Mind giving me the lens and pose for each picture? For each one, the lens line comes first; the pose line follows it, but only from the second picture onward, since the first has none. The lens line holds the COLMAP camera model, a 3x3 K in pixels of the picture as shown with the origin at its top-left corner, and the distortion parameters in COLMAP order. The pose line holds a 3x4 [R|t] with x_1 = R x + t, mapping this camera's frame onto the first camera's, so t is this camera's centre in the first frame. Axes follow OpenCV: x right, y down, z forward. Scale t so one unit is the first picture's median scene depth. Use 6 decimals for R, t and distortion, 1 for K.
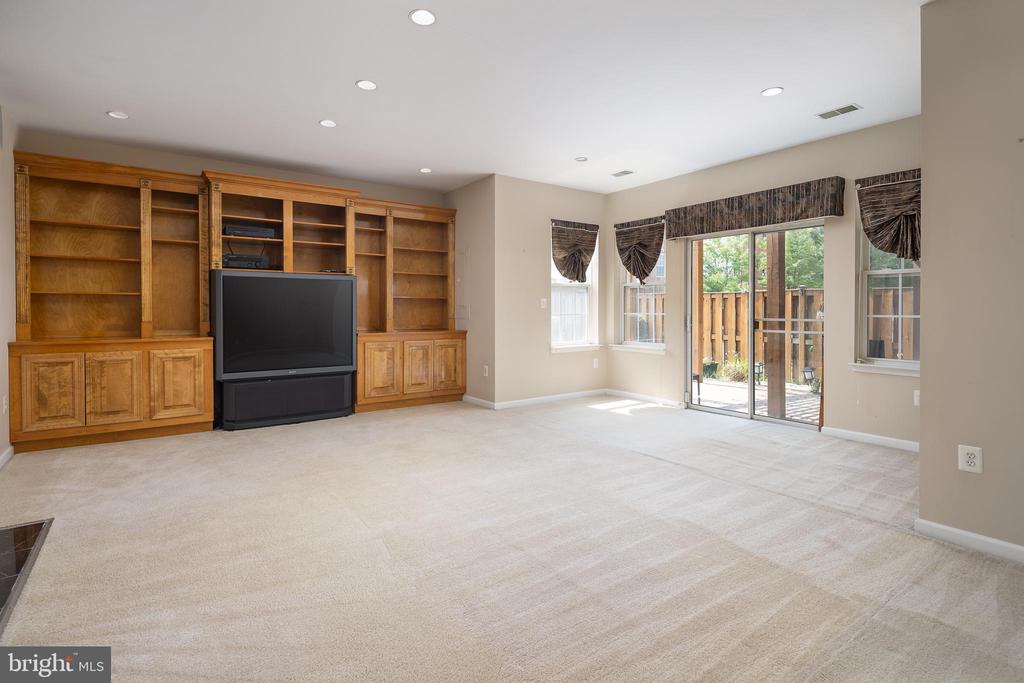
lens RADIAL K [[508.9, 0, 508.5], [0, 508.9, 312.4], [0, 0, 1]] dist [0.000001, 0.000280]
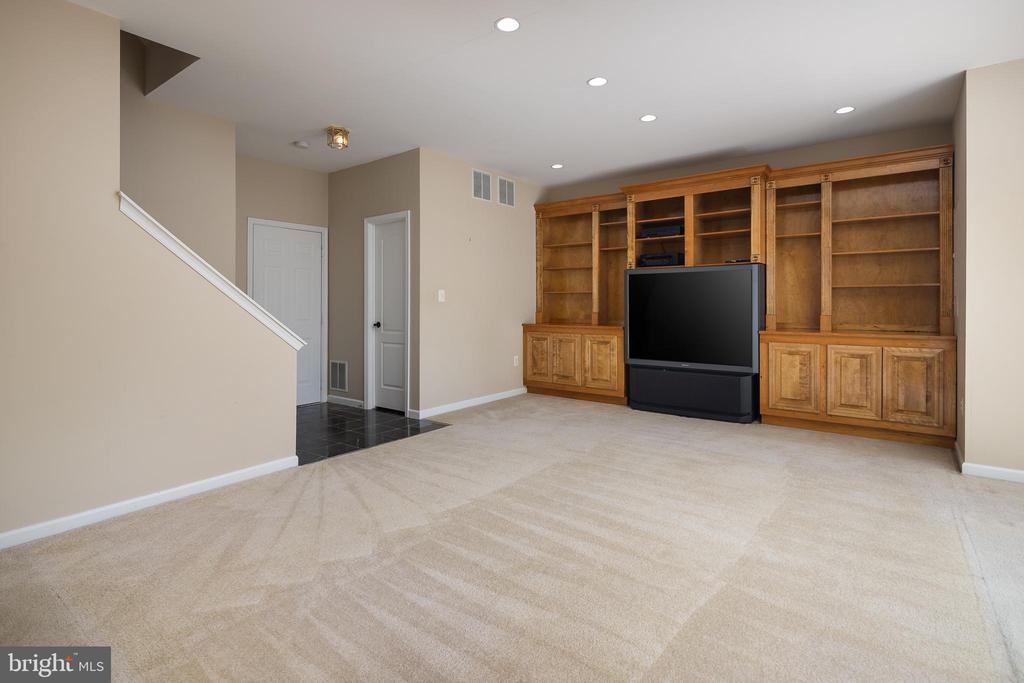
lens RADIAL K [[508.9, 0, 503.5], [0, 508.9, 307.3], [0, 0, 1]] dist [0.000001, 0.000280]
pose [[0.274372, 0.006436, -0.961602, 0.440692], [-0.002091, 0.999979, 0.006096, -0.003226], [0.961621, 0.000338, 0.274379, 0.370958]]
